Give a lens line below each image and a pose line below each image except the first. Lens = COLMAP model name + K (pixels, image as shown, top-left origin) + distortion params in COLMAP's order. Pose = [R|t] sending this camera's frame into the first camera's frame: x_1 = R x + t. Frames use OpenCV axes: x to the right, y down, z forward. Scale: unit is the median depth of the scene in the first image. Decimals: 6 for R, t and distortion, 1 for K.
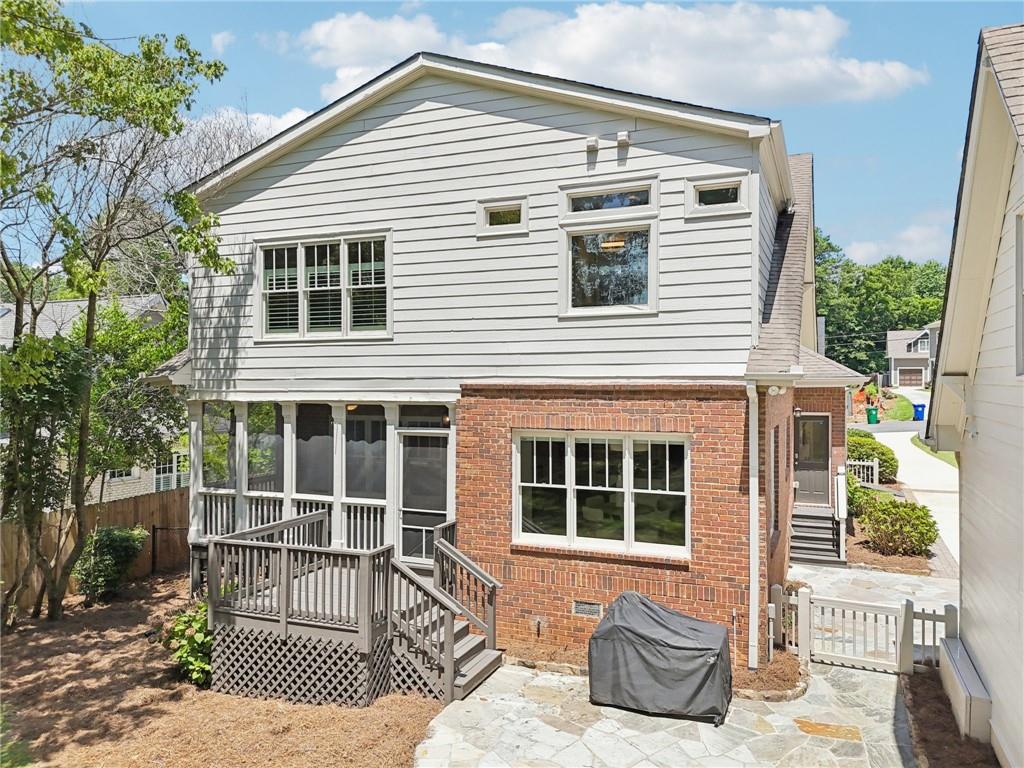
lens RADIAL K [[751.4, 0, 512.0], [0, 751.4, 384.0], [0, 0, 1]] dist [0.041357, -0.065390]
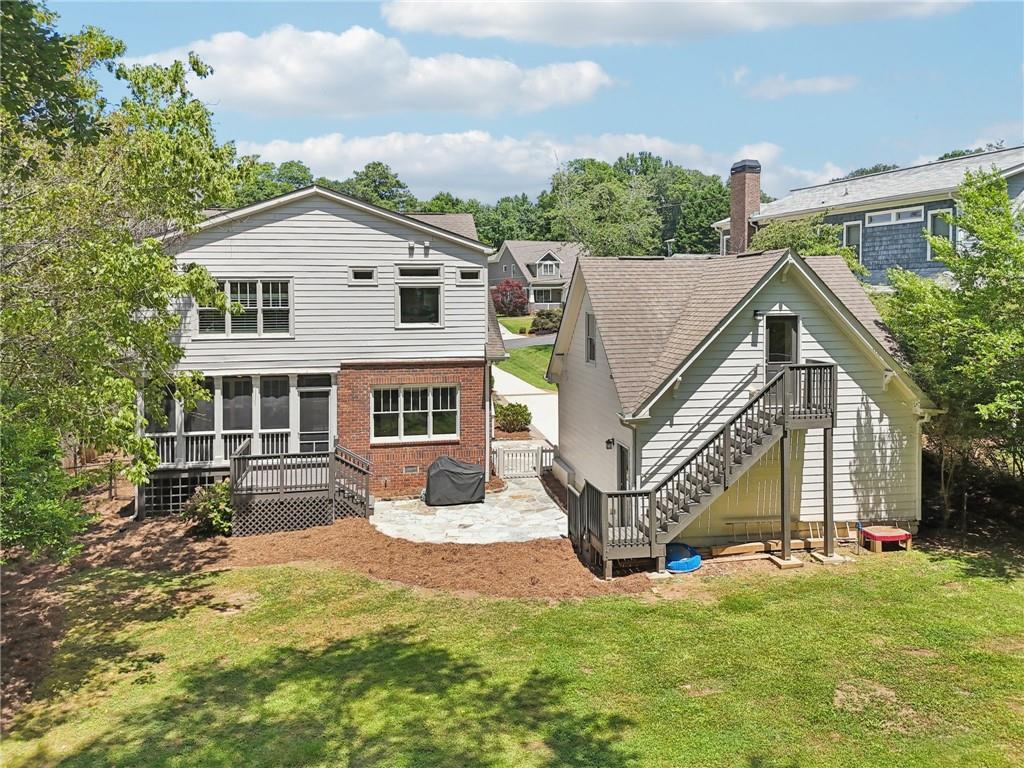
lens RADIAL K [[758.8, 0, 512.0], [0, 758.8, 309.6], [0, 0, 1]] dist [0.063683, -0.000792]
pose [[0.837321, -0.010071, 0.546619, -0.802131], [0.006387, 0.999942, 0.008639, -0.156898], [-0.546674, -0.003743, 0.837337, -0.895934]]
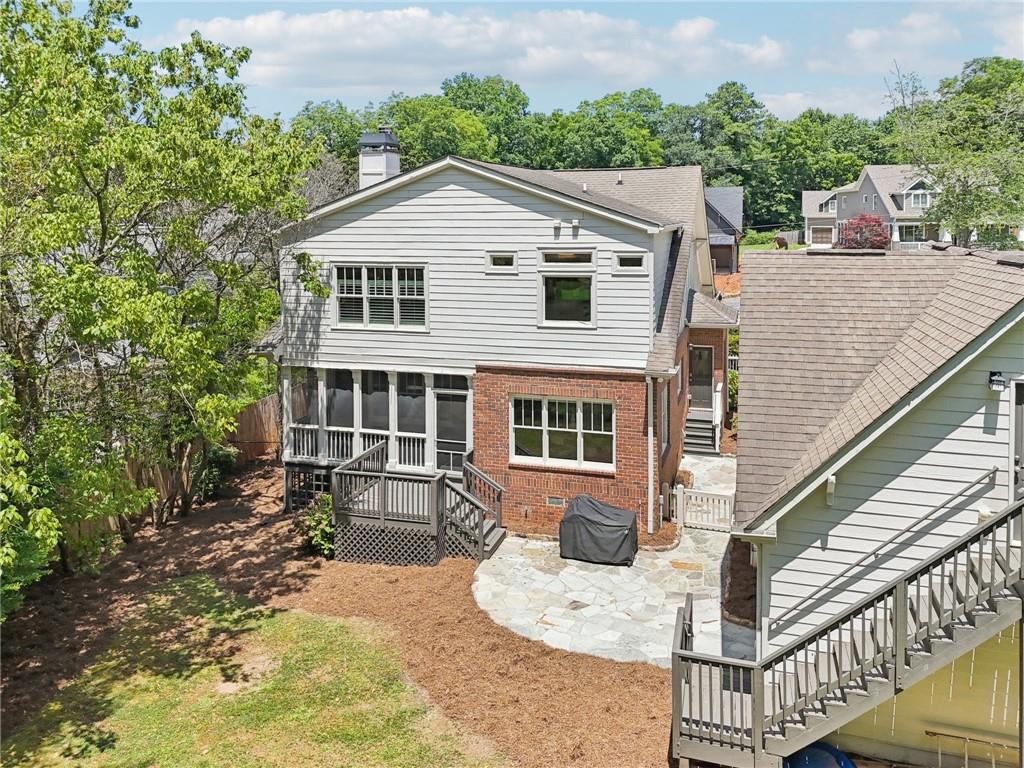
lens RADIAL K [[771.0, 0, 520.6], [0, 771.0, 243.7], [0, 0, 1]] dist [0.010026, -0.002117]
pose [[0.995023, -0.008168, 0.099312, -0.143346], [0.005874, 0.999710, 0.023374, -0.314289], [-0.099474, -0.022675, 0.994782, -0.685316]]
